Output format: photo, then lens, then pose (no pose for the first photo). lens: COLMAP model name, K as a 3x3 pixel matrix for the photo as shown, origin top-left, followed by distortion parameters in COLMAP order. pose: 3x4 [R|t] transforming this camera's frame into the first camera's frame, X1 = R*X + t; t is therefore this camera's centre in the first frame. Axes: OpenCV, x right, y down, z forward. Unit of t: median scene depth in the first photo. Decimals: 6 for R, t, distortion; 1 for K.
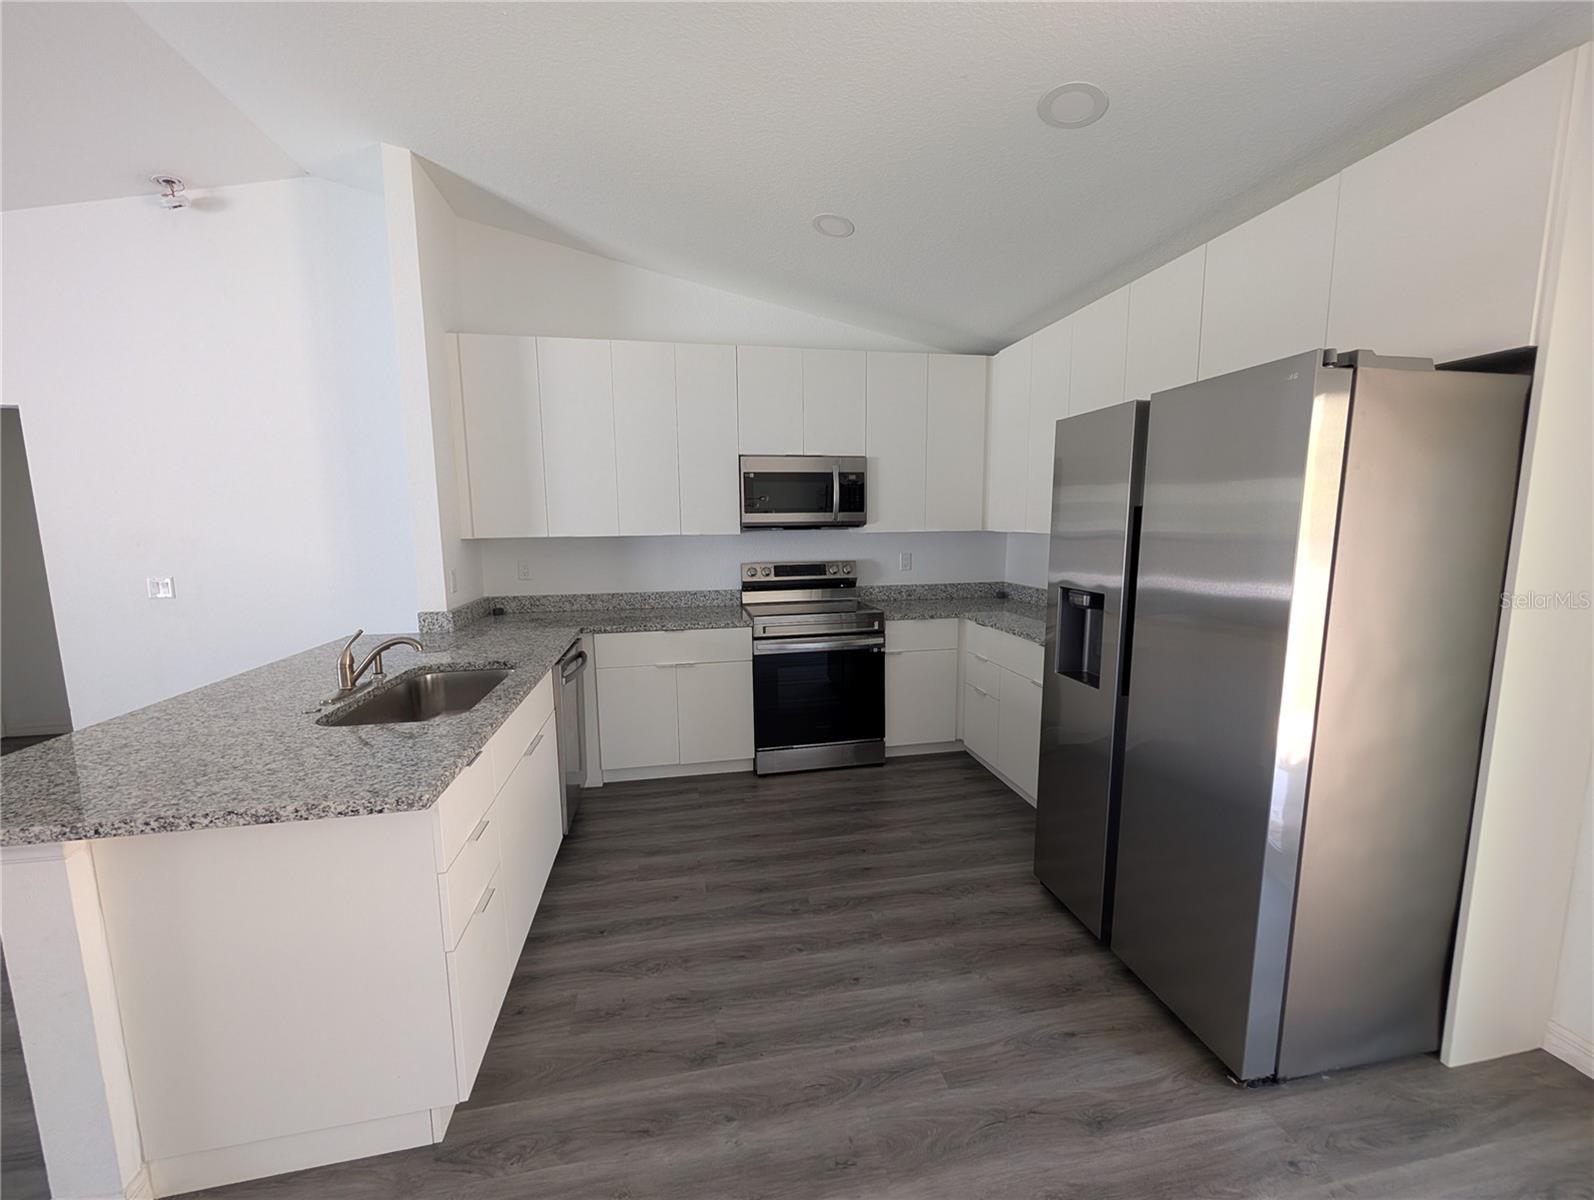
lens RADIAL K [[603.8, 0, 798.7], [0, 603.8, 602.6], [0, 0, 1]] dist [-0.002374, -0.000188]
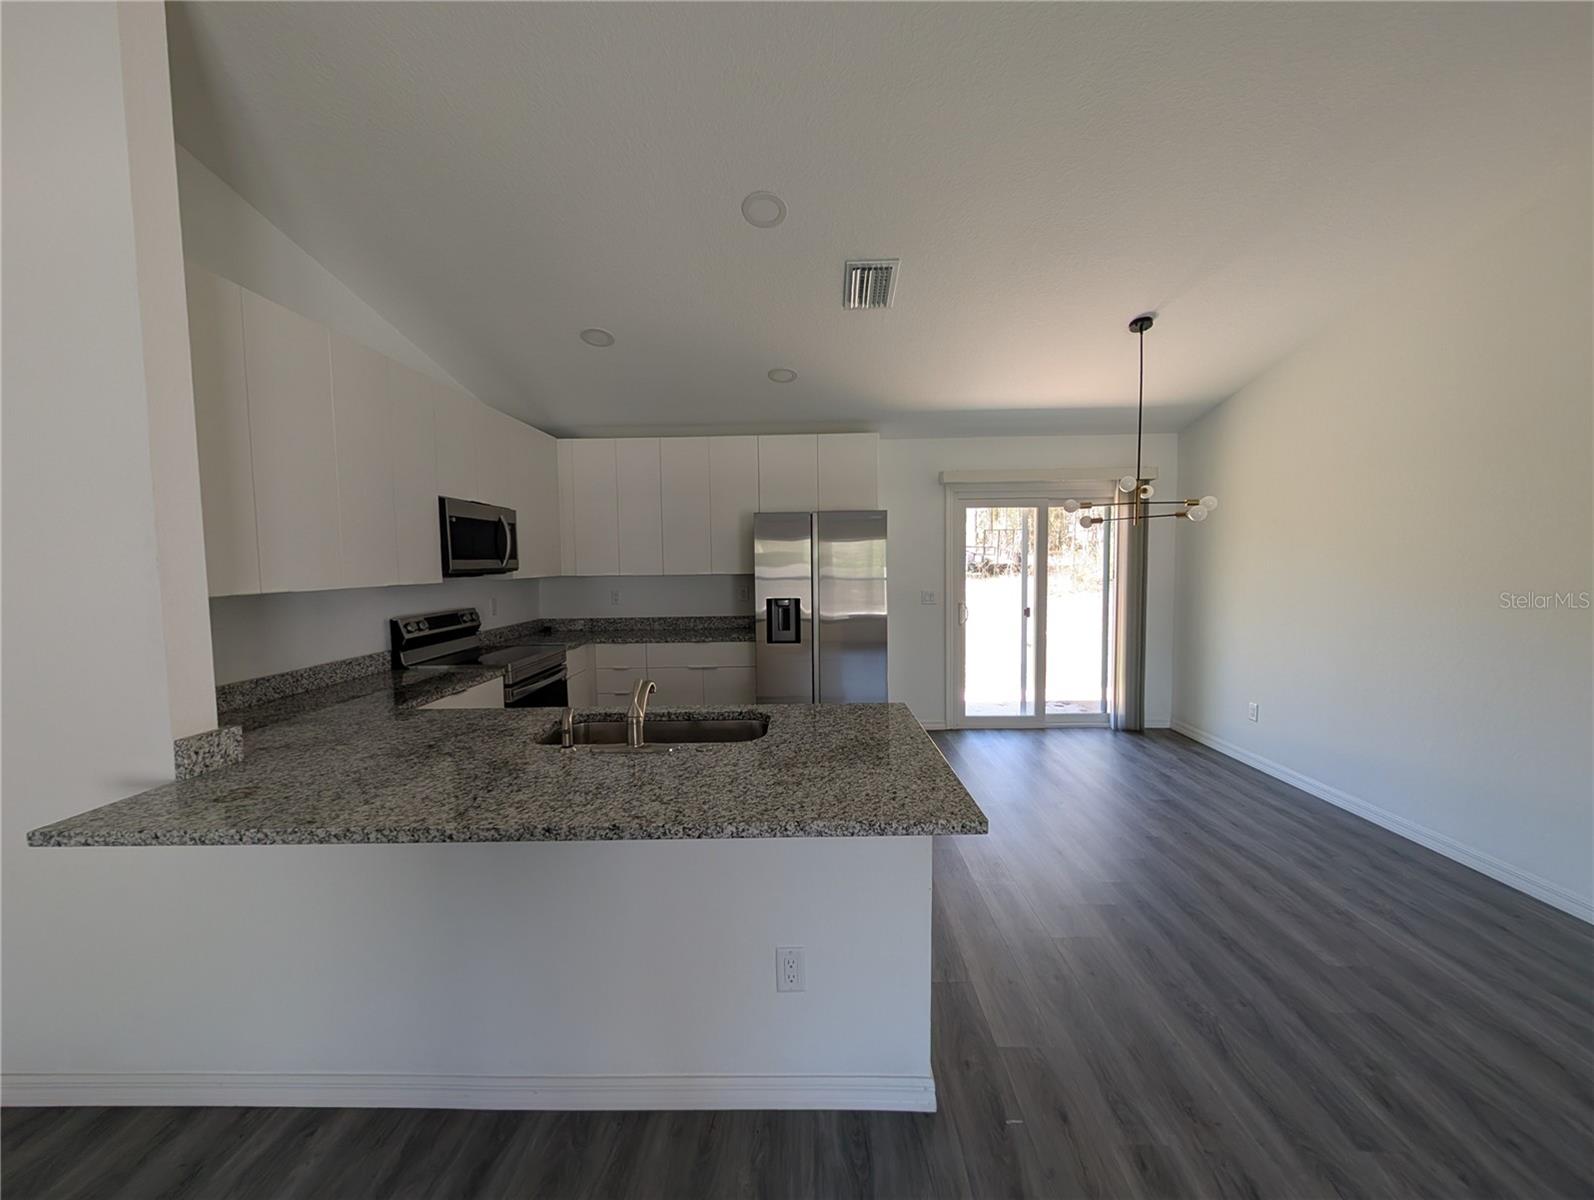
lens RADIAL K [[603.8, 0, 798.7], [0, 603.8, 602.6], [0, 0, 1]] dist [-0.002374, -0.000188]
pose [[0.212678, -0.060312, 0.975259, -0.923220], [0.140855, 0.989561, 0.030480, -0.038739], [-0.966917, 0.130888, 0.218953, 0.311503]]
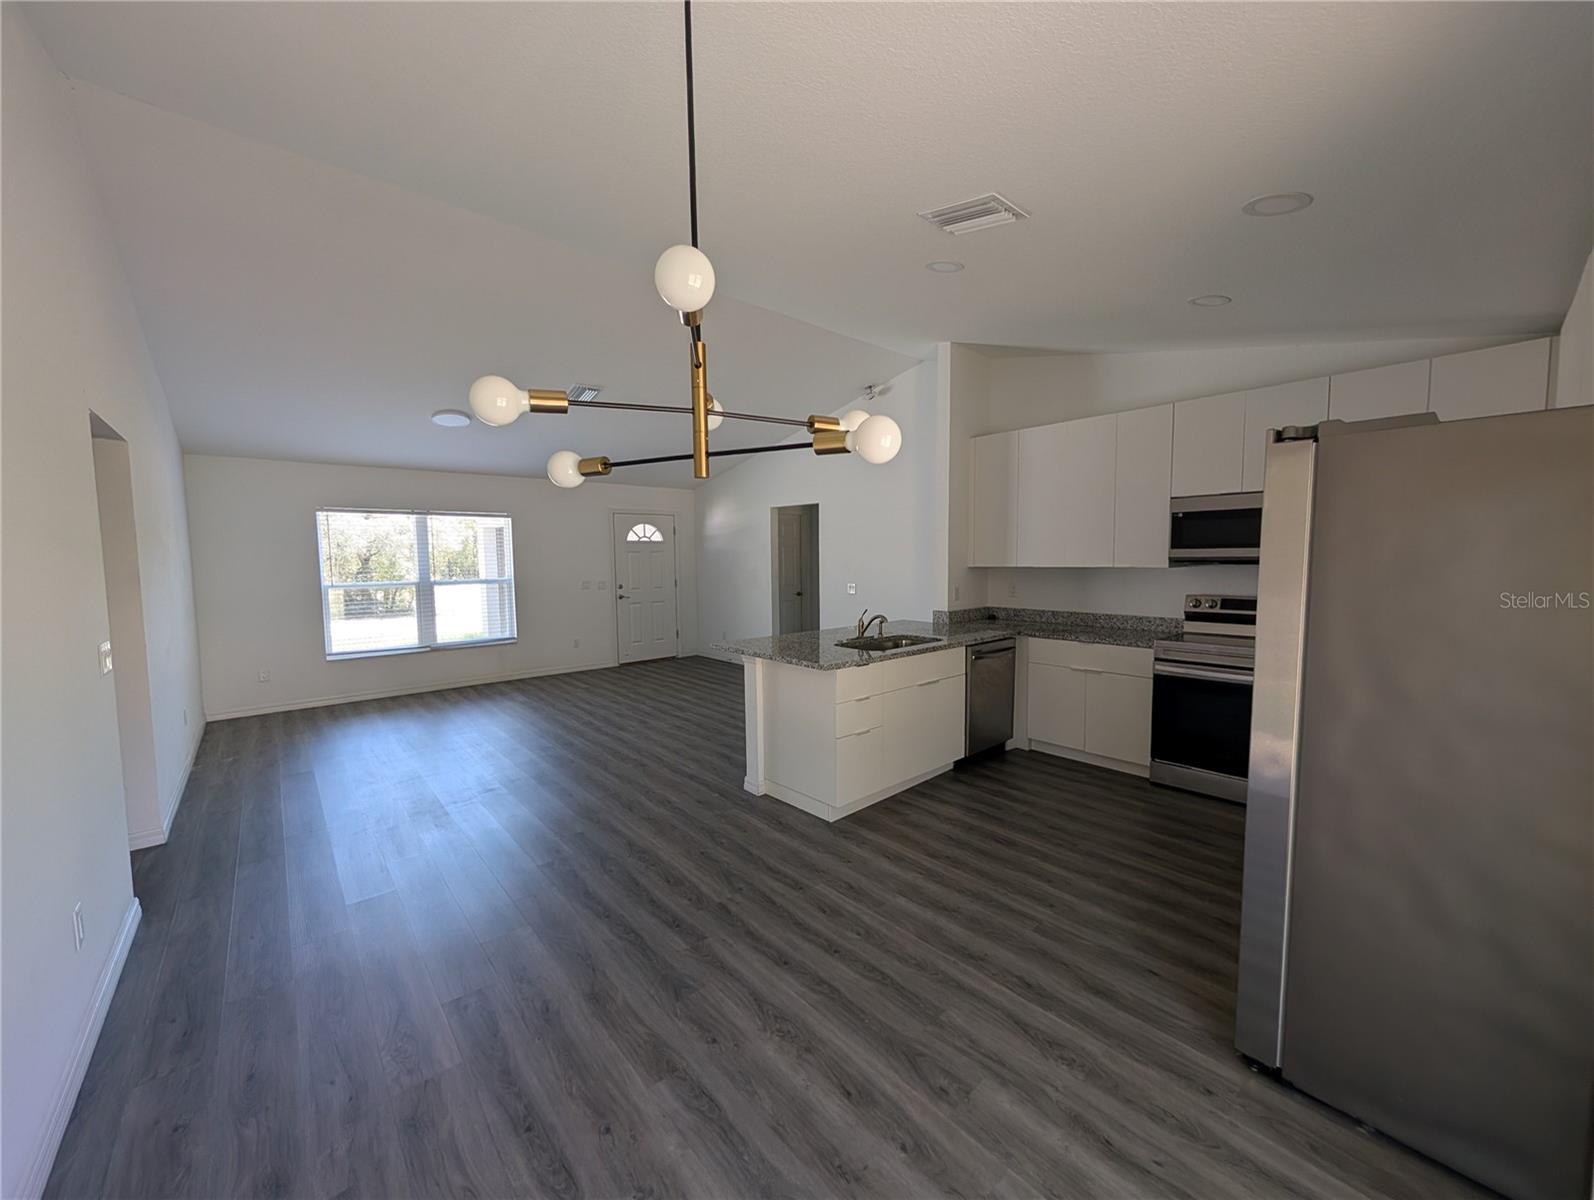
lens RADIAL K [[603.8, 0, 798.7], [0, 603.8, 602.6], [0, 0, 1]] dist [-0.002374, -0.000188]
pose [[0.513825, 0.069721, -0.855057, 0.545061], [-0.107483, 0.994071, 0.016467, 0.007066], [0.851135, 0.083442, 0.518272, -0.168250]]
